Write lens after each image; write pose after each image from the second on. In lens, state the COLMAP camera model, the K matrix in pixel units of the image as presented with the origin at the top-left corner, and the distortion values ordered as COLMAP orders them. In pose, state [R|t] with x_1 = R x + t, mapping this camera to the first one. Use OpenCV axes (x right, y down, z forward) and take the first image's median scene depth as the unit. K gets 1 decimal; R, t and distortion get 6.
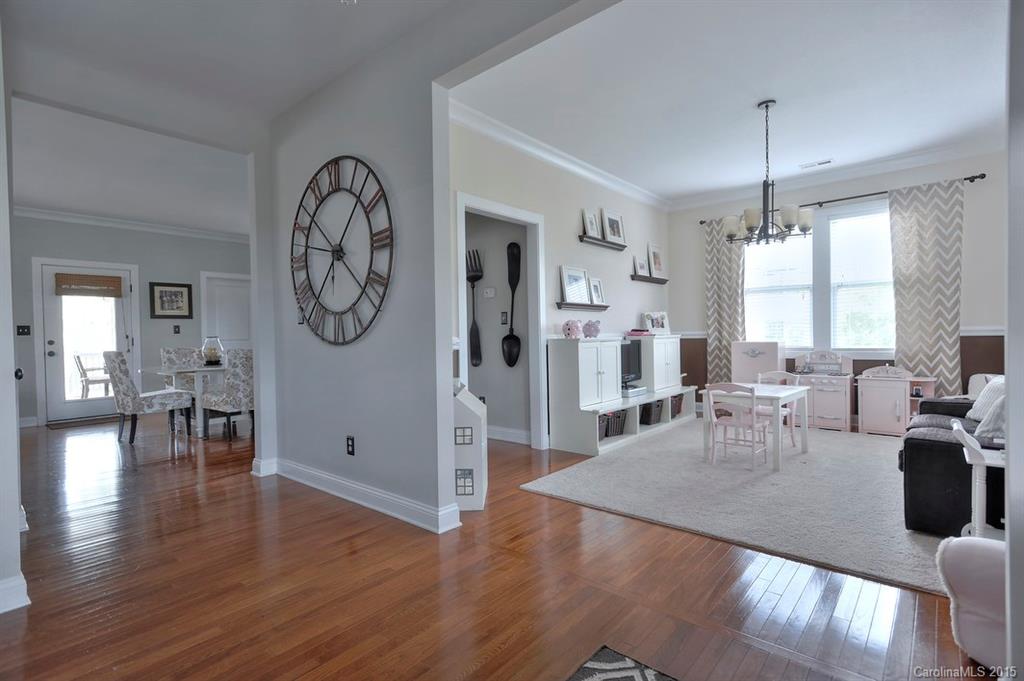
lens RADIAL K [[496.9, 0, 512.1], [0, 496.9, 338.5], [0, 0, 1]] dist [-0.056480, 0.019854]
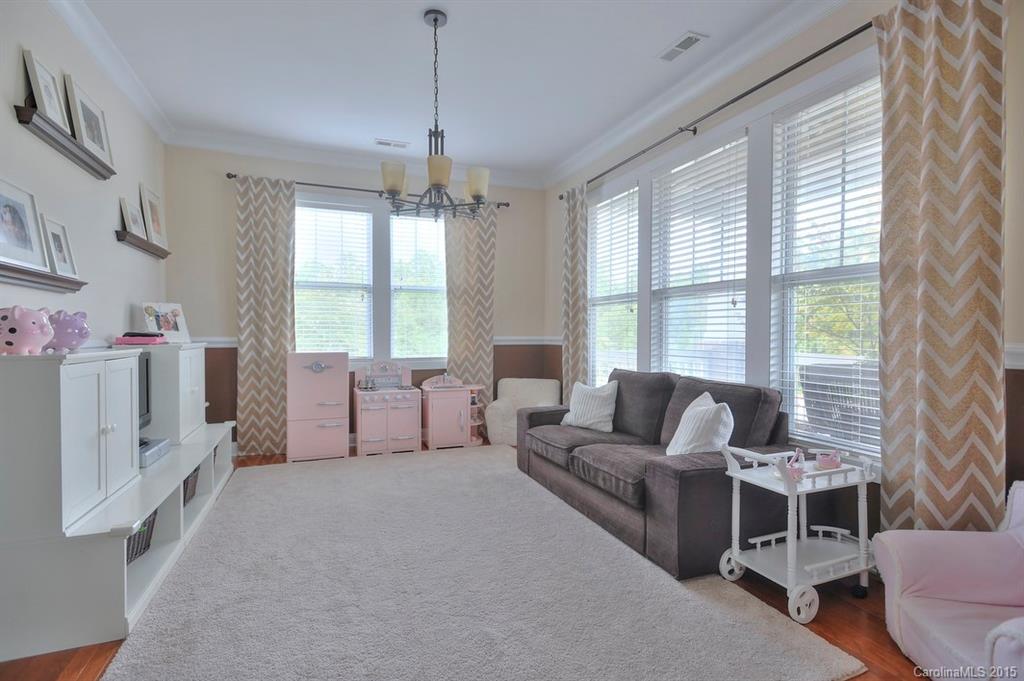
lens RADIAL K [[488.6, 0, 512.0], [0, 488.6, 340.5], [0, 0, 1]] dist [0.017710, 0.000200]
pose [[0.463067, 0.006379, 0.886300, -0.036324], [-0.002063, 0.999979, -0.006120, -0.007617], [-0.886321, 0.001006, 0.463071, 0.394059]]
